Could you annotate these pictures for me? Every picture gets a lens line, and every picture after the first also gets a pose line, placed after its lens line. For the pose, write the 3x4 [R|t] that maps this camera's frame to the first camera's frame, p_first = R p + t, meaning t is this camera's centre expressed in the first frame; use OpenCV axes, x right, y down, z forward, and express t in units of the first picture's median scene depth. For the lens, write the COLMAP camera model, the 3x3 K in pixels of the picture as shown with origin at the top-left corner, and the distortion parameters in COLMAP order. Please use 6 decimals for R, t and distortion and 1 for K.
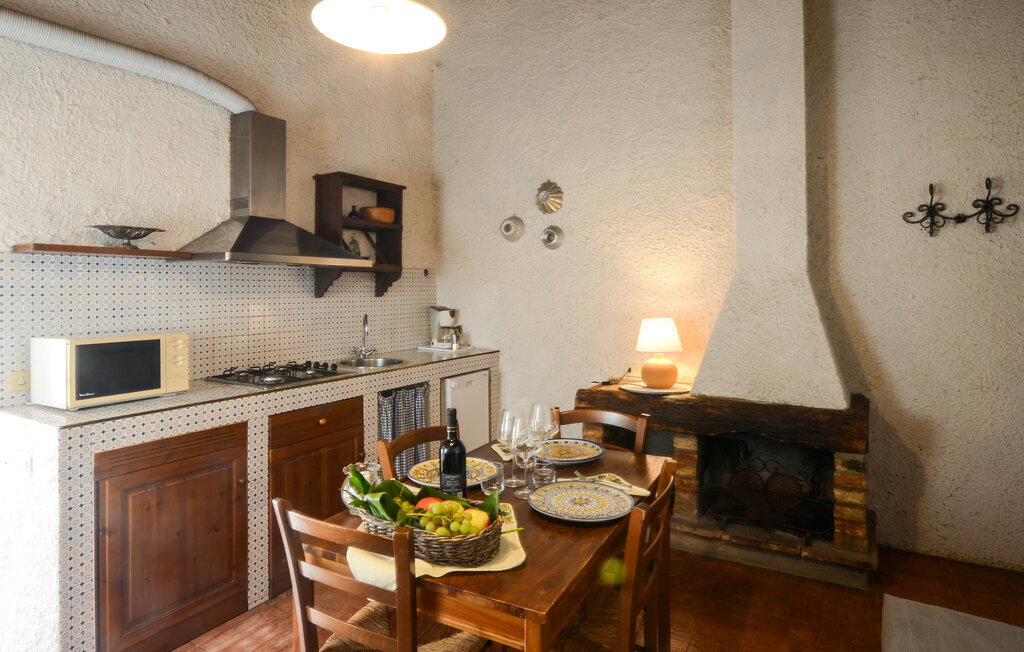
lens RADIAL K [[594.0, 0, 512.3], [0, 594.0, 299.6], [0, 0, 1]] dist [0.000060, 0.000316]
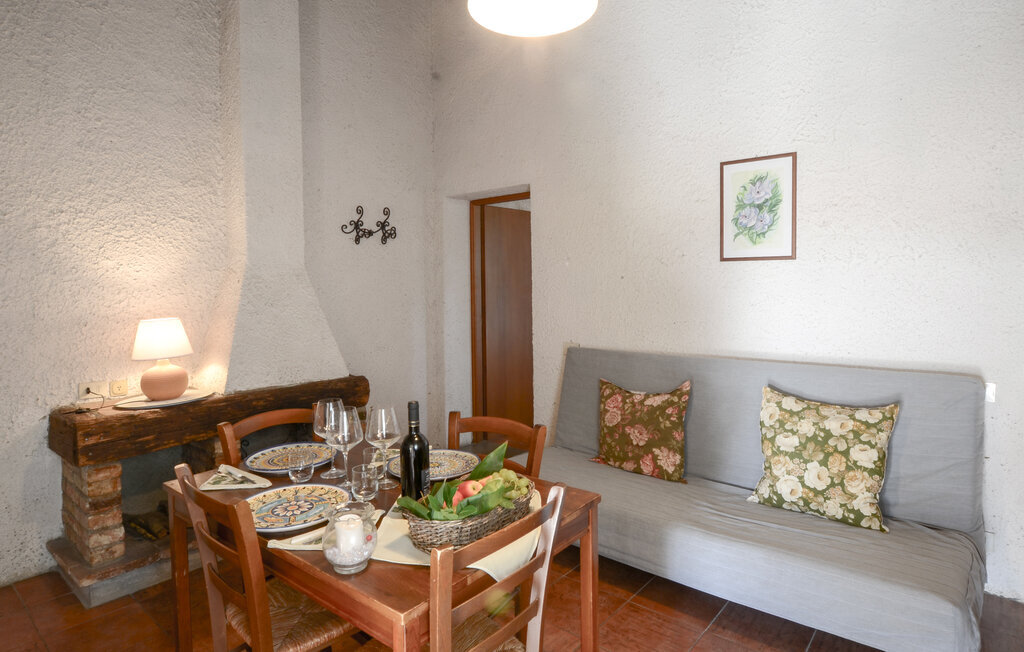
lens RADIAL K [[587.0, 0, 512.0], [0, 587.0, 326.0], [0, 0, 1]] dist [-0.001611, -0.000586]
pose [[0.176940, -0.073105, 0.981503, -0.577502], [0.038620, 0.996985, 0.067296, 0.005322], [-0.983464, 0.025998, 0.179230, 0.400832]]
